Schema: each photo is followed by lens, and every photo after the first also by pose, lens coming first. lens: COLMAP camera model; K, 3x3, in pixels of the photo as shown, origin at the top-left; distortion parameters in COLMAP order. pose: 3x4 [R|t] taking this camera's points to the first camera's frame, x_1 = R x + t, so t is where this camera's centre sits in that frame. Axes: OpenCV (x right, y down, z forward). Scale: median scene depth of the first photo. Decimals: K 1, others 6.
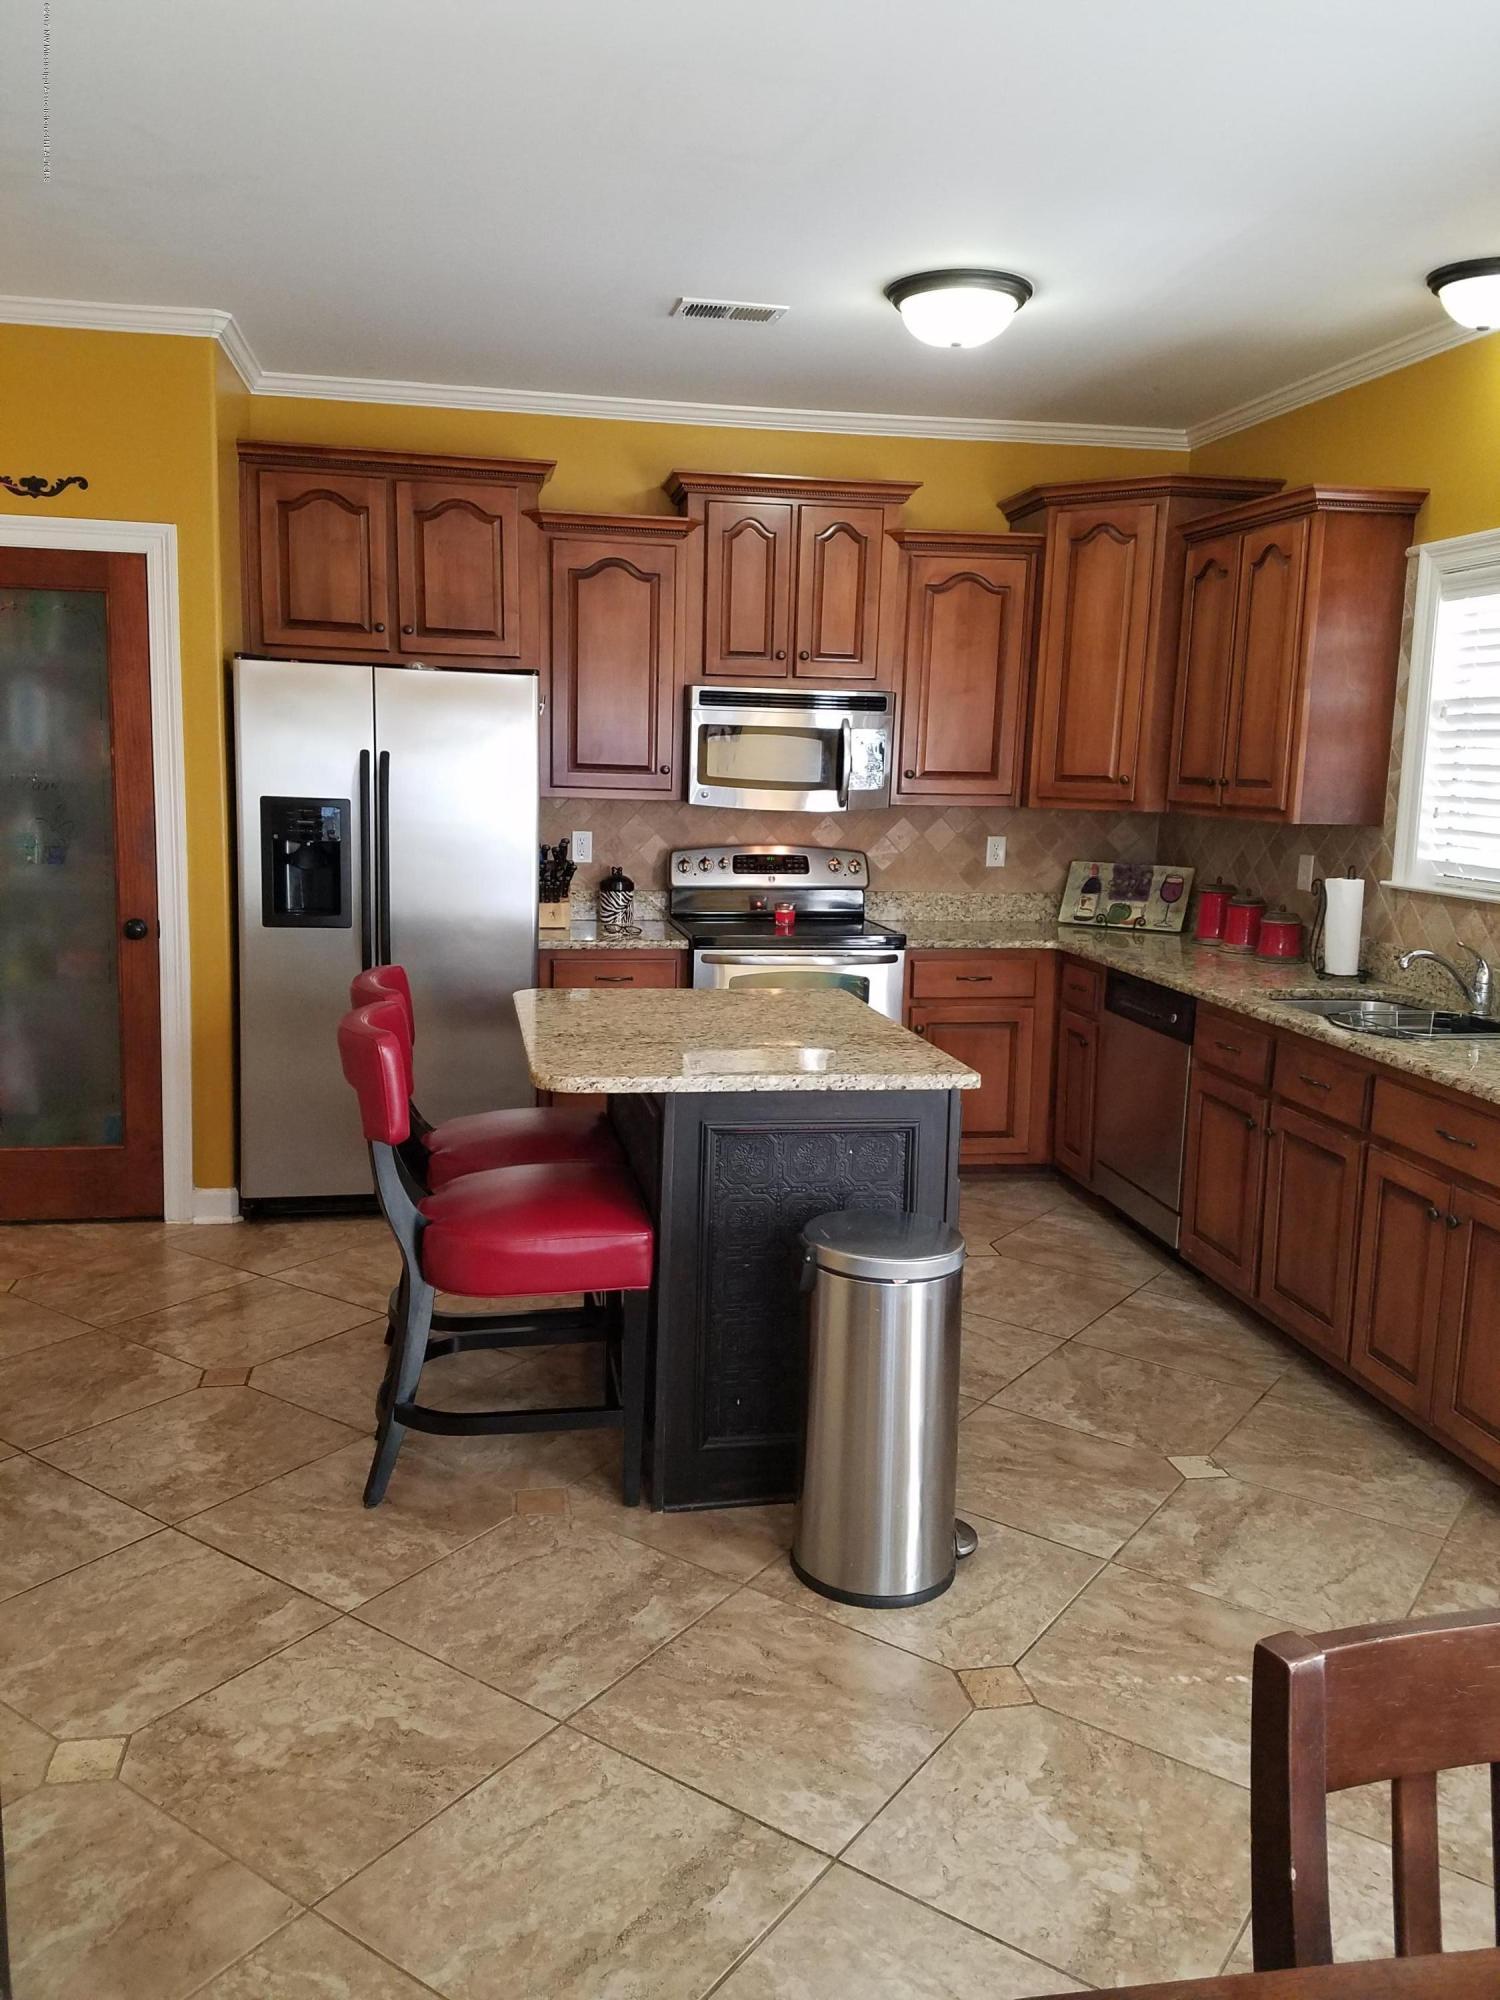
lens RADIAL K [[1552.2, 0, 748.4], [0, 1552.2, 983.0], [0, 0, 1]] dist [0.273864, -0.587967]
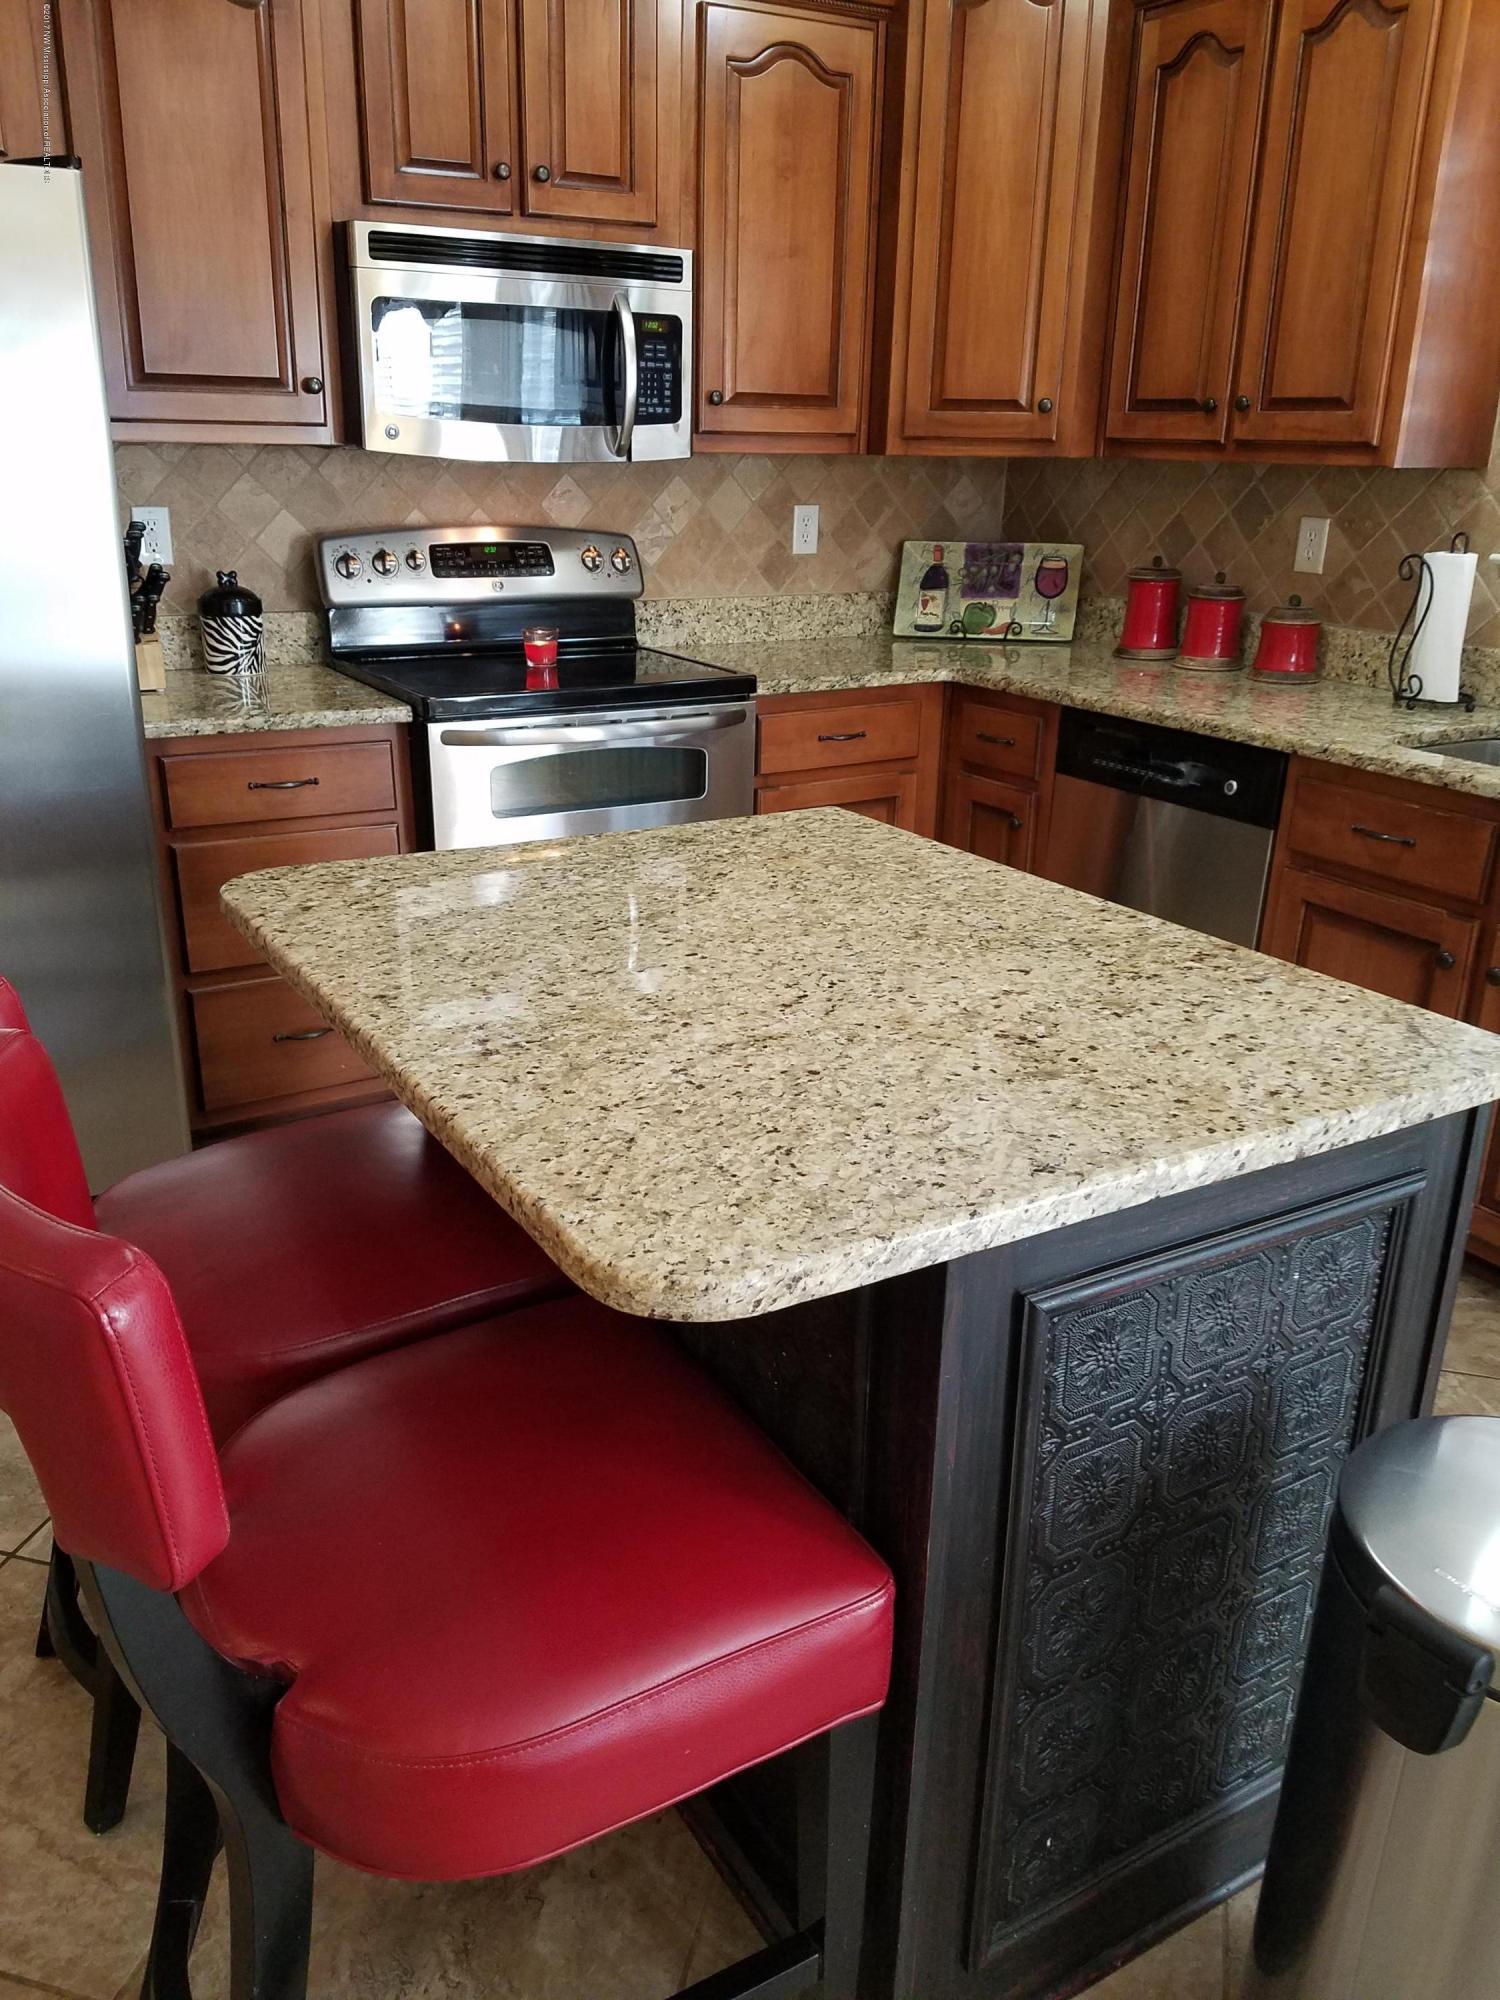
lens RADIAL K [[1552.2, 0, 748.4], [0, 1552.2, 983.0], [0, 0, 1]] dist [0.273864, -0.587967]
pose [[0.937459, -0.122773, 0.325725, -0.113248], [0.057740, 0.977618, 0.202307, -0.035126], [-0.343273, -0.170848, 0.923566, 0.378828]]
